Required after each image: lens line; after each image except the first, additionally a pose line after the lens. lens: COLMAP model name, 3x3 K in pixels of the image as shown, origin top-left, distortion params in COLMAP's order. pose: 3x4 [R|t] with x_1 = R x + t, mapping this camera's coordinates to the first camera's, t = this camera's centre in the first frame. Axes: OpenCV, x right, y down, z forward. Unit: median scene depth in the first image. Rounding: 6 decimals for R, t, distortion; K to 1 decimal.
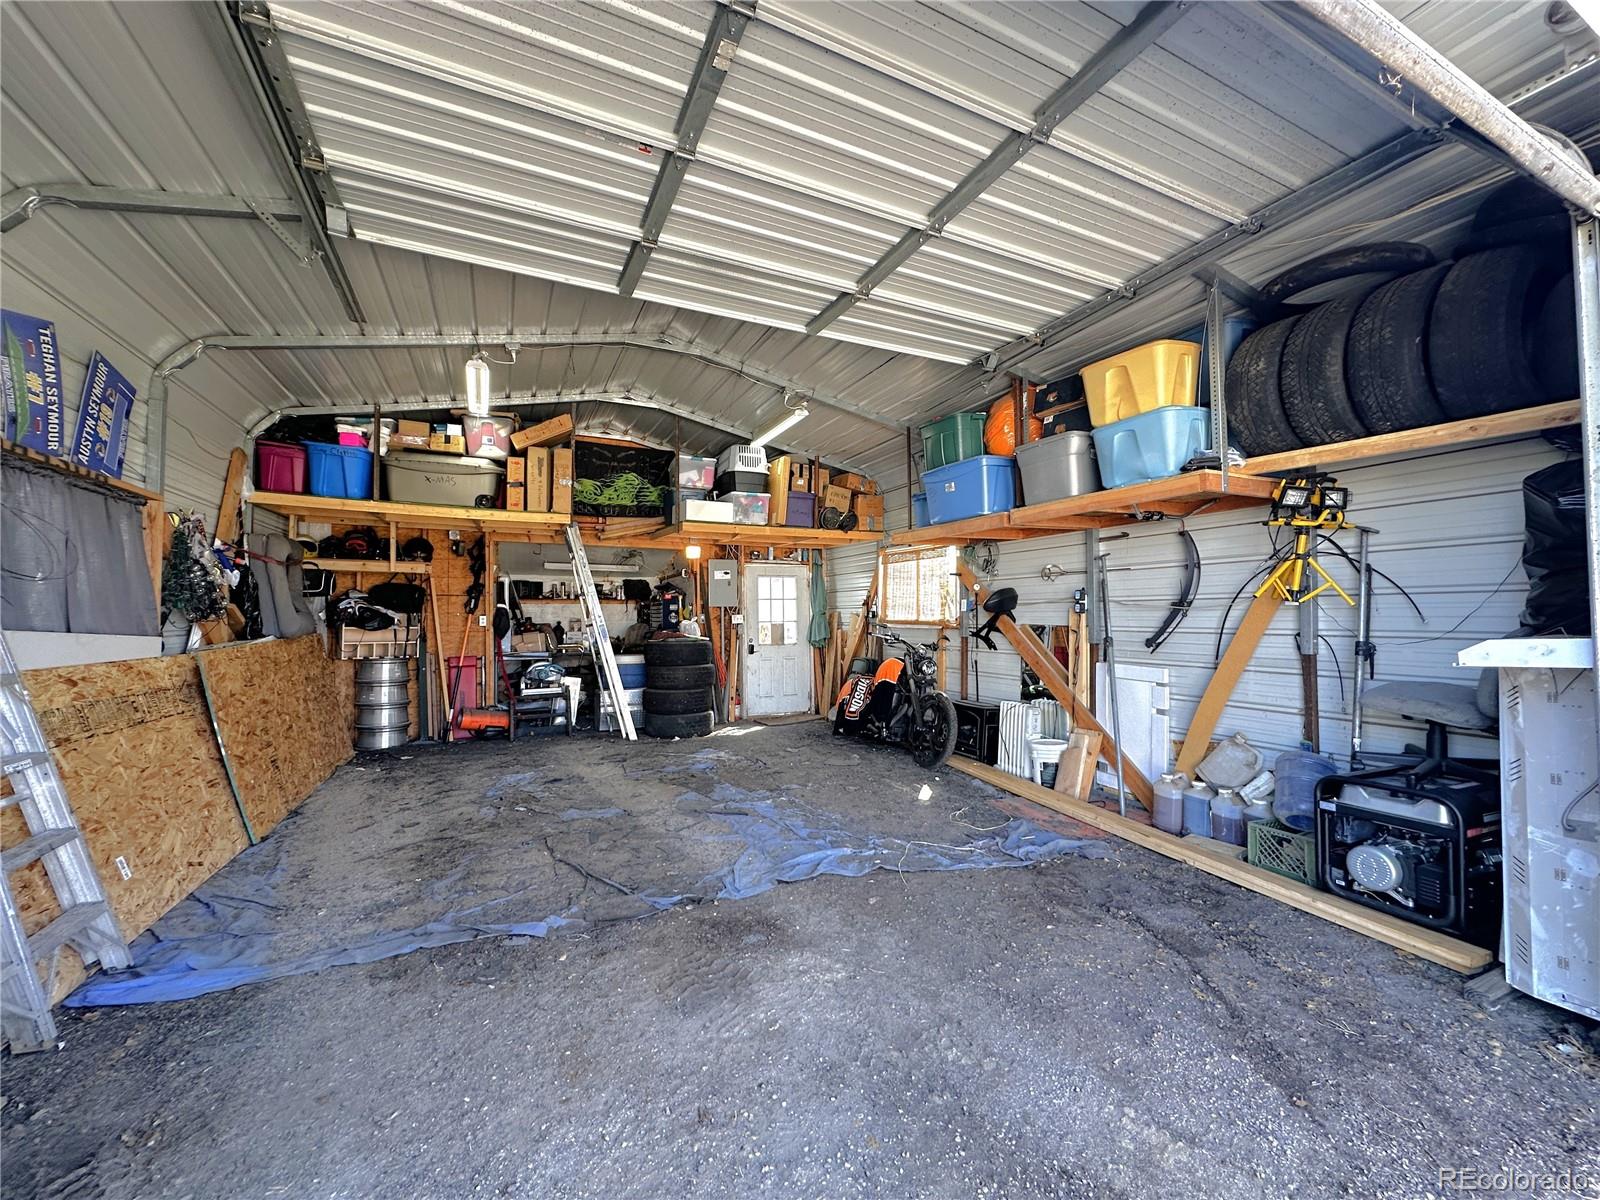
lens RADIAL K [[637.0, 0, 801.2], [0, 637.0, 598.5], [0, 0, 1]] dist [-0.002577, 0.000596]
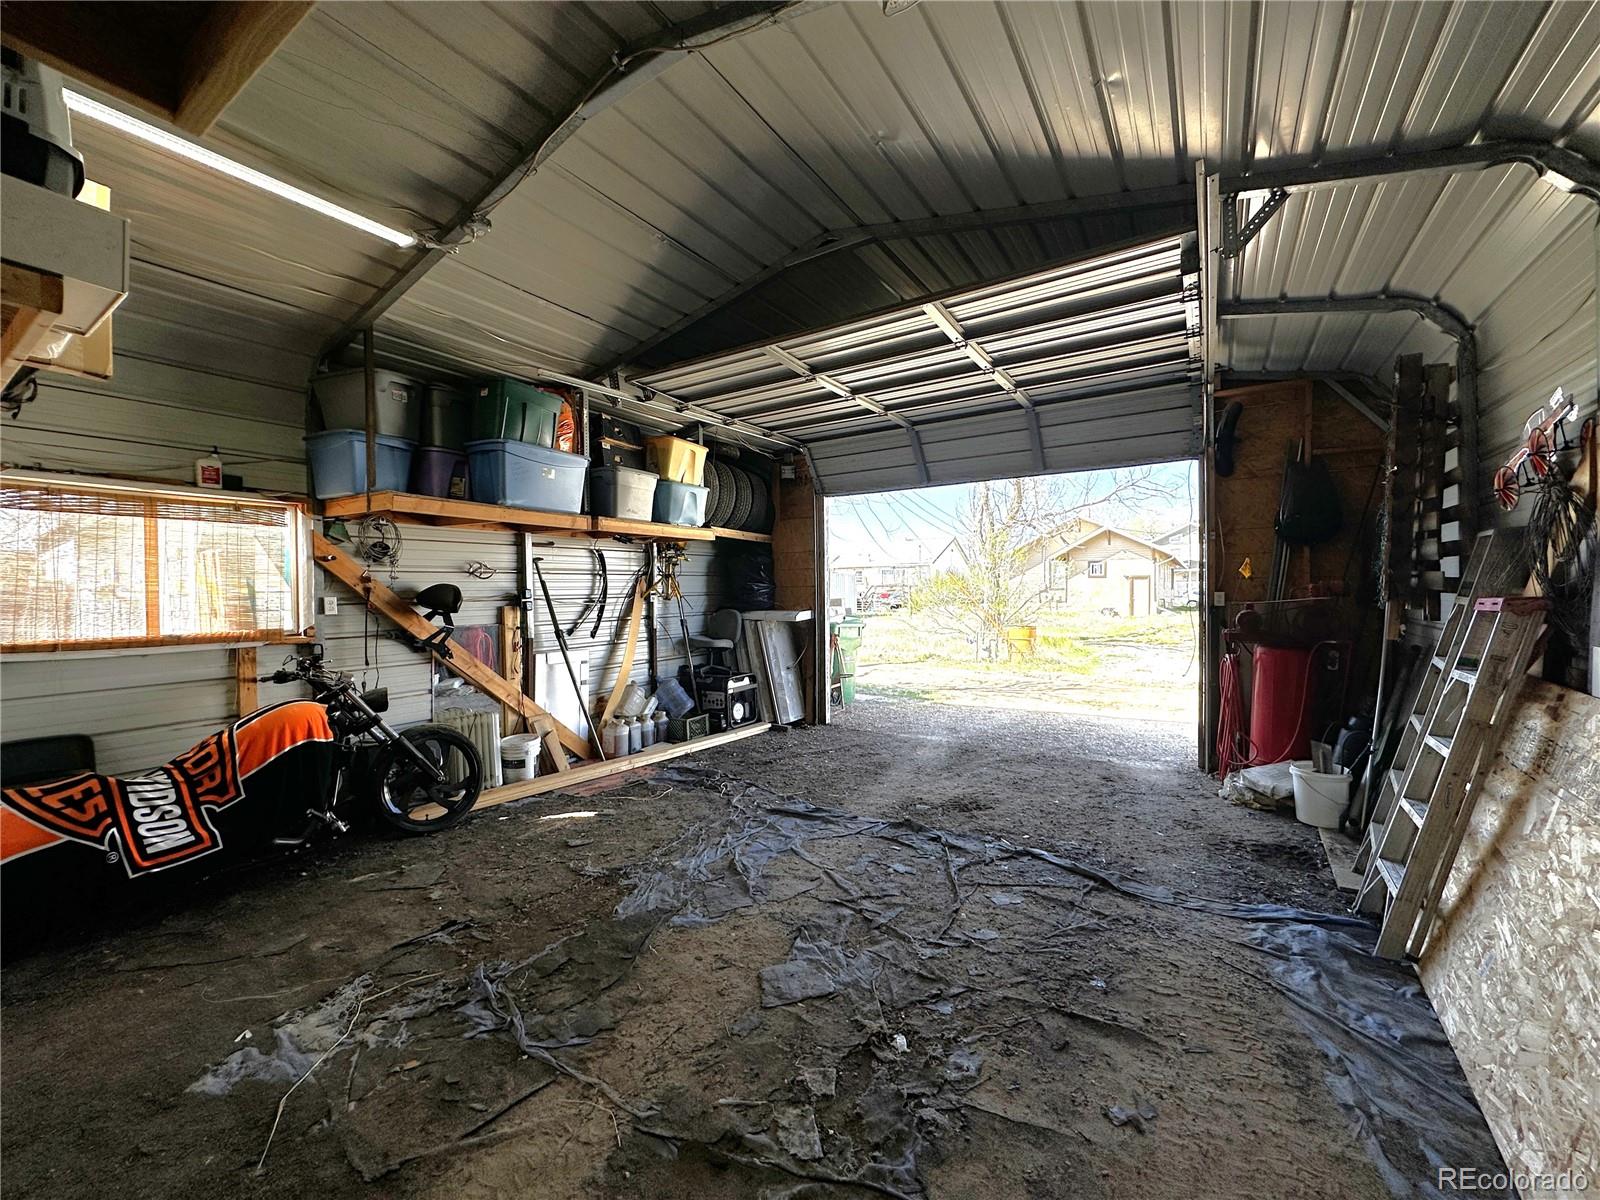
lens RADIAL K [[637.0, 0, 798.0], [0, 637.0, 599.3], [0, 0, 1]] dist [-0.002577, 0.000596]
pose [[-0.520747, -0.004173, 0.853701, -0.798995], [-0.008050, 0.999968, -0.000022, -0.000154], [-0.853673, -0.006884, -0.520764, 1.304876]]
